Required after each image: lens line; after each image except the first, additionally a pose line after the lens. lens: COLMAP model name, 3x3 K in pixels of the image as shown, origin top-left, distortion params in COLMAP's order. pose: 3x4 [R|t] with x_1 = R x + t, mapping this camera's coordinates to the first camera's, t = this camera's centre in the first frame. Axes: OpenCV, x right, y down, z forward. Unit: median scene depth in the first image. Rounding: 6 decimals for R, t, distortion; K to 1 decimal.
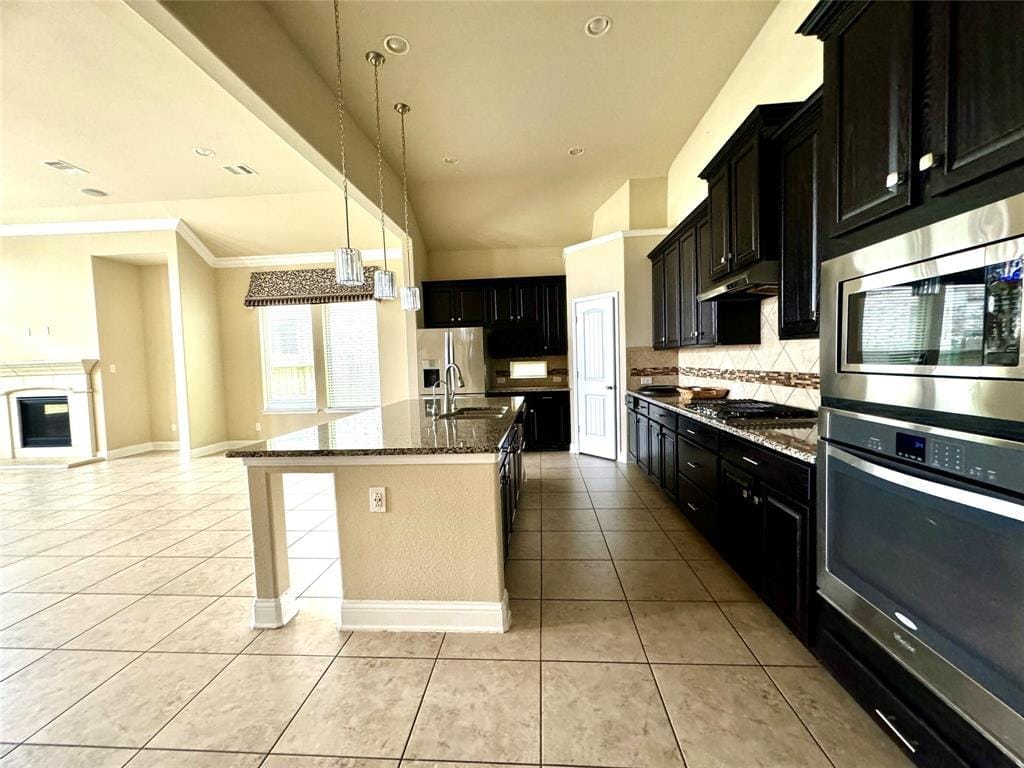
lens RADIAL K [[418.1, 0, 510.1], [0, 418.1, 383.1], [0, 0, 1]] dist [0.001269, 0.000219]
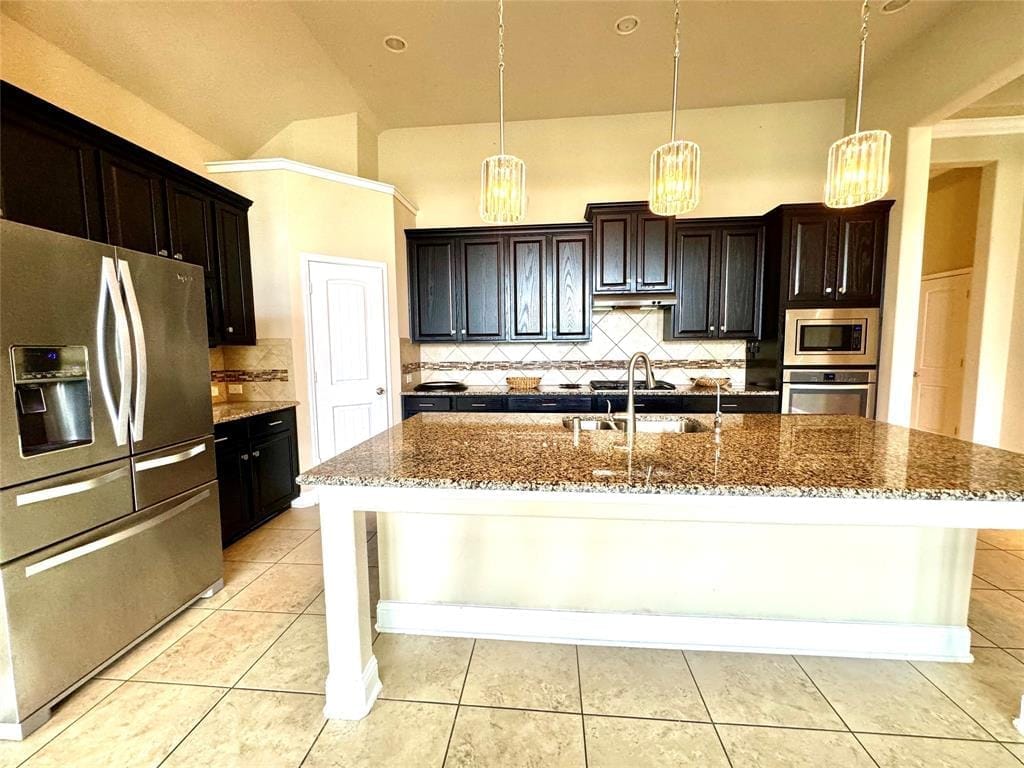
lens RADIAL K [[418.1, 0, 510.0], [0, 418.1, 389.3], [0, 0, 1]] dist [0.001269, 0.000219]
pose [[0.013048, -0.071356, 0.997366, -0.412193], [0.066256, 0.995320, 0.070342, -0.025007], [-0.997717, 0.065164, 0.017715, 0.631458]]
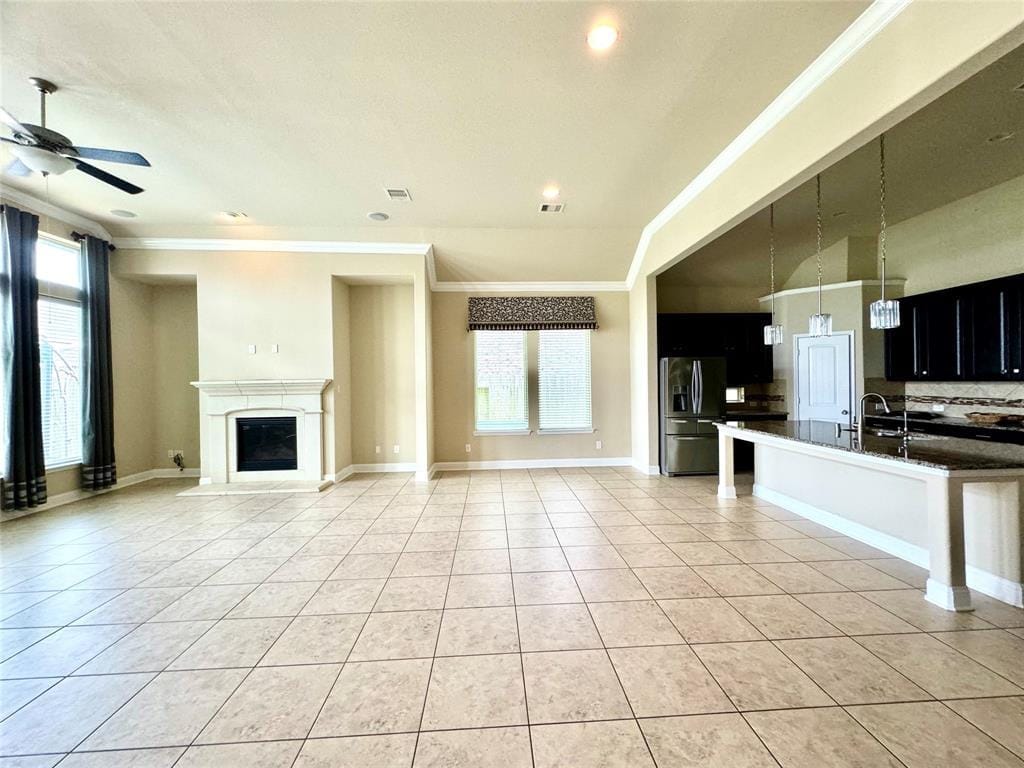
lens RADIAL K [[418.1, 0, 509.9], [0, 418.1, 384.5], [0, 0, 1]] dist [0.001269, 0.000219]
pose [[0.990971, 0.015352, 0.133197, -0.698513], [-0.009013, 0.998803, -0.048068, -0.001970], [-0.133776, 0.046434, 0.989923, -0.022924]]
